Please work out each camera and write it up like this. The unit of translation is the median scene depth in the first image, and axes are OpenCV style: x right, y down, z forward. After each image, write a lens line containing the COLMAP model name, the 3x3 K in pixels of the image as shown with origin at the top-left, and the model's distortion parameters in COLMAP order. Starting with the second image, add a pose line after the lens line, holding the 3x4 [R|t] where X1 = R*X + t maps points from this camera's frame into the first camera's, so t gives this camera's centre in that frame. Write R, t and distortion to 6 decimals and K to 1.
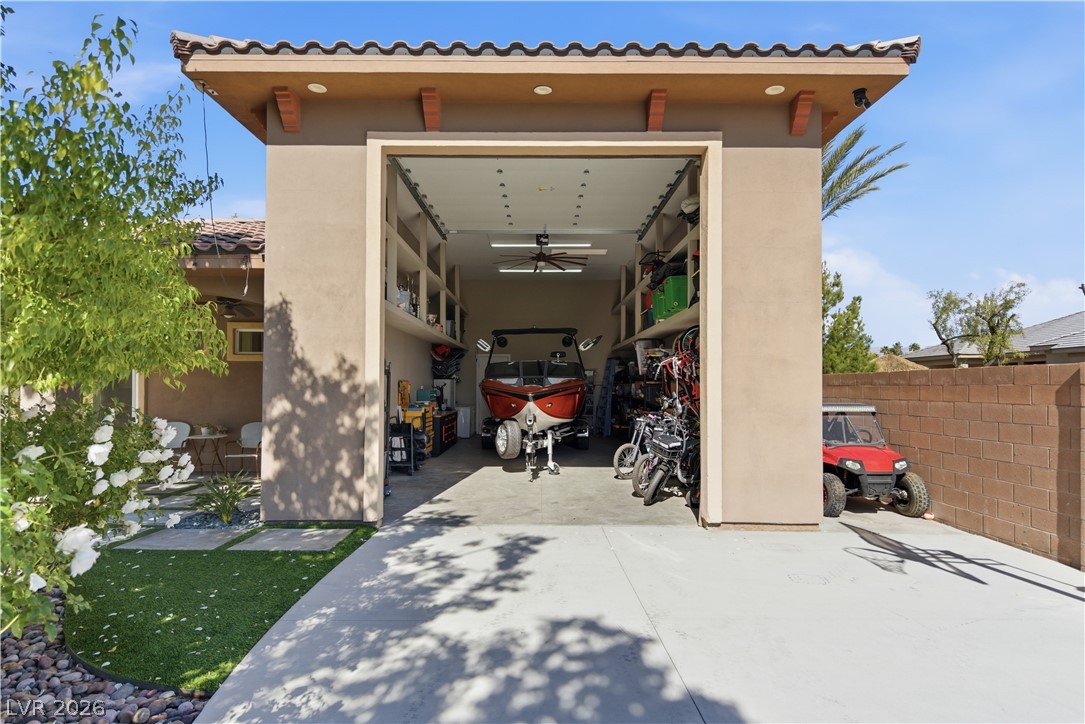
lens RADIAL K [[586.4, 0, 542.0], [0, 586.4, 378.0], [0, 0, 1]] dist [0.002363, 0.000310]
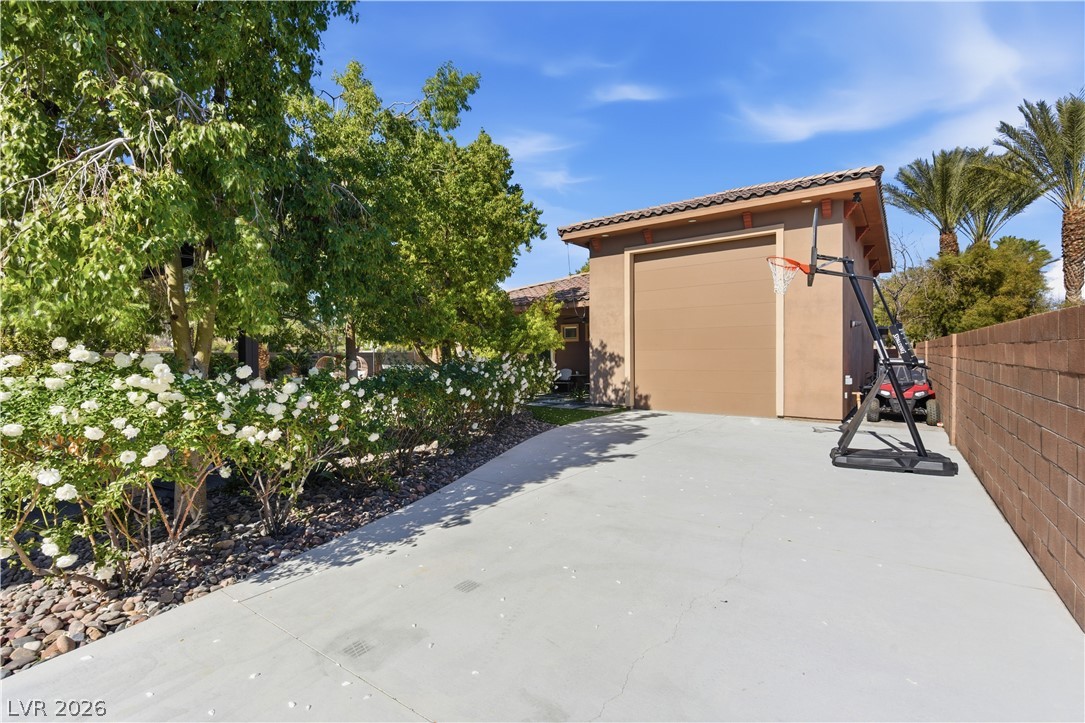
lens RADIAL K [[493.2, 0, 542.5], [0, 493.2, 361.5], [0, 0, 1]] dist [-0.001818, -0.000471]
pose [[0.806563, -0.001199, -0.591147, 0.715003], [0.020638, 0.999445, 0.026131, -0.006655], [0.590788, -0.033276, 0.806140, -0.977738]]
